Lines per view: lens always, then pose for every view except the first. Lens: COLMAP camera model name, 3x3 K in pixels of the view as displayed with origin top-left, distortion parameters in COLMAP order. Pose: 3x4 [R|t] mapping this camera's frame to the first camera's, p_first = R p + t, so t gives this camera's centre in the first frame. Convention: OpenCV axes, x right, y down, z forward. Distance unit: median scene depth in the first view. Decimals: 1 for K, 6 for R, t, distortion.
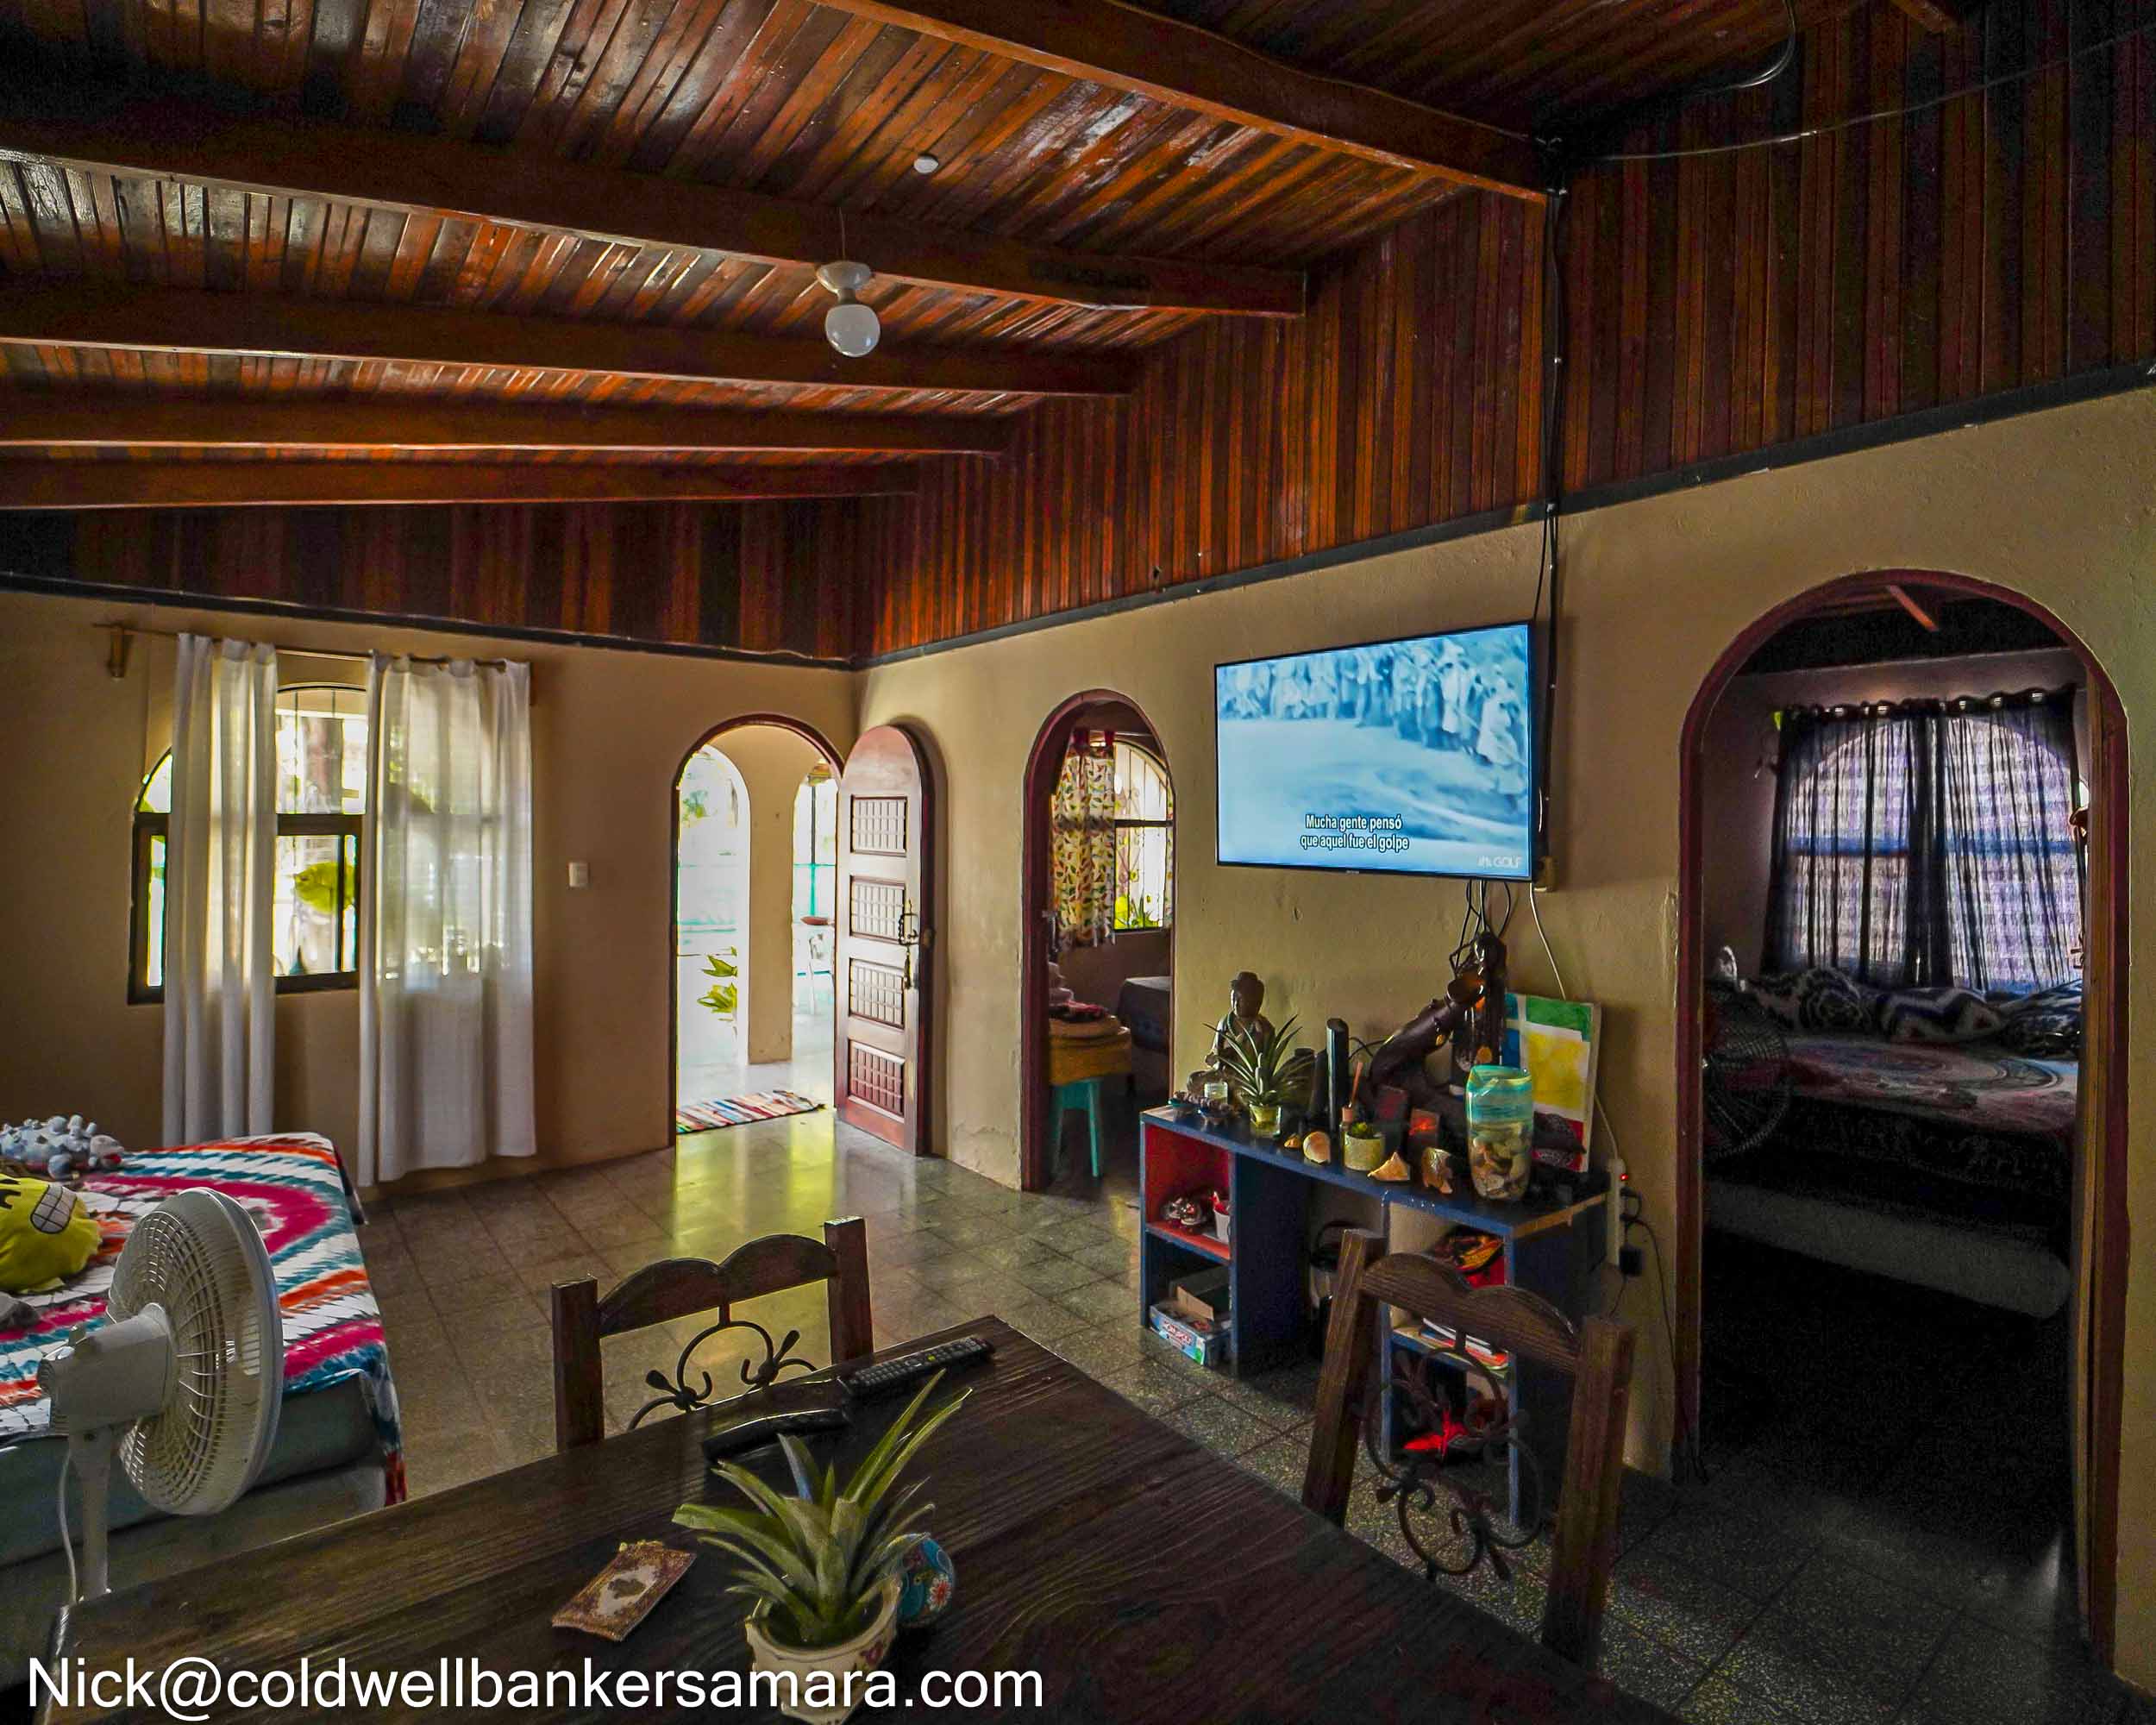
lens RADIAL K [[1167.5, 0, 1069.9], [0, 1167.5, 819.5], [0, 0, 1]] dist [-0.019036, -0.000948]
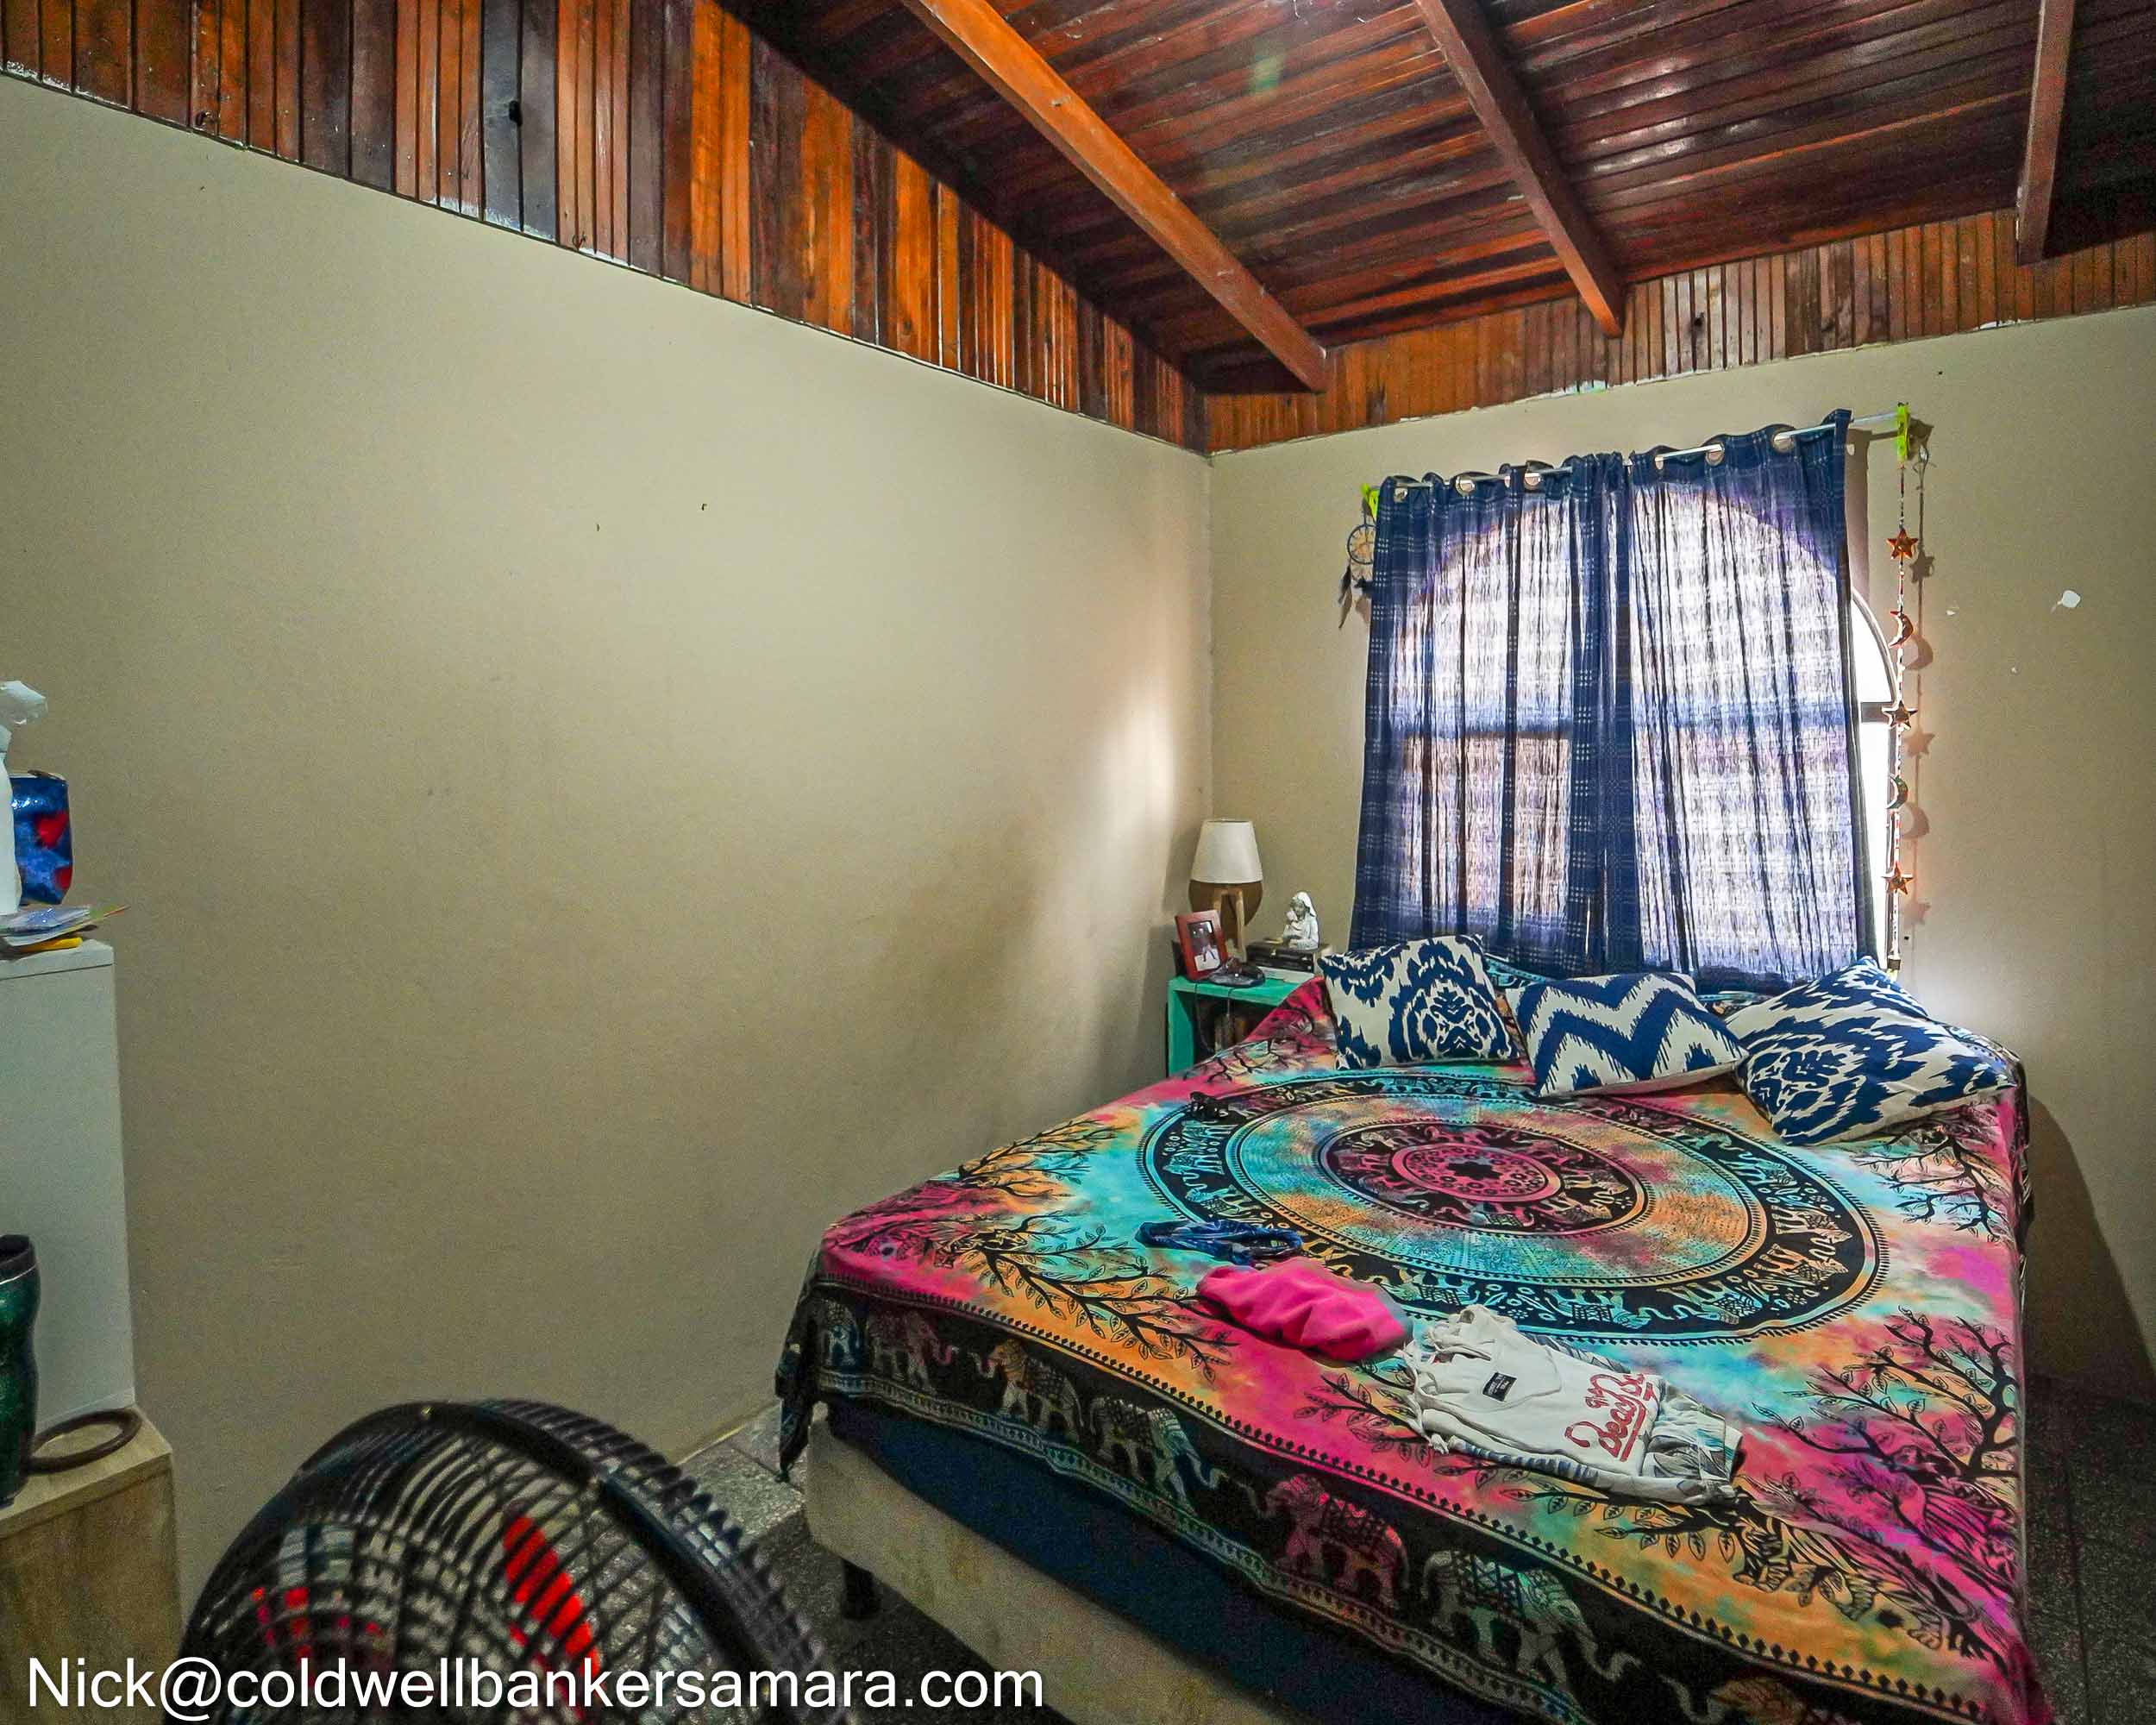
lens RADIAL K [[1105.4, 0, 1140.9], [0, 1105.4, 733.3], [0, 0, 1]] dist [-0.018002, -0.000113]
pose [[0.957398, -0.021764, 0.287950, 0.367168], [0.015046, 0.999561, 0.025524, 0.013708], [-0.288379, -0.020105, 0.957305, 0.545044]]
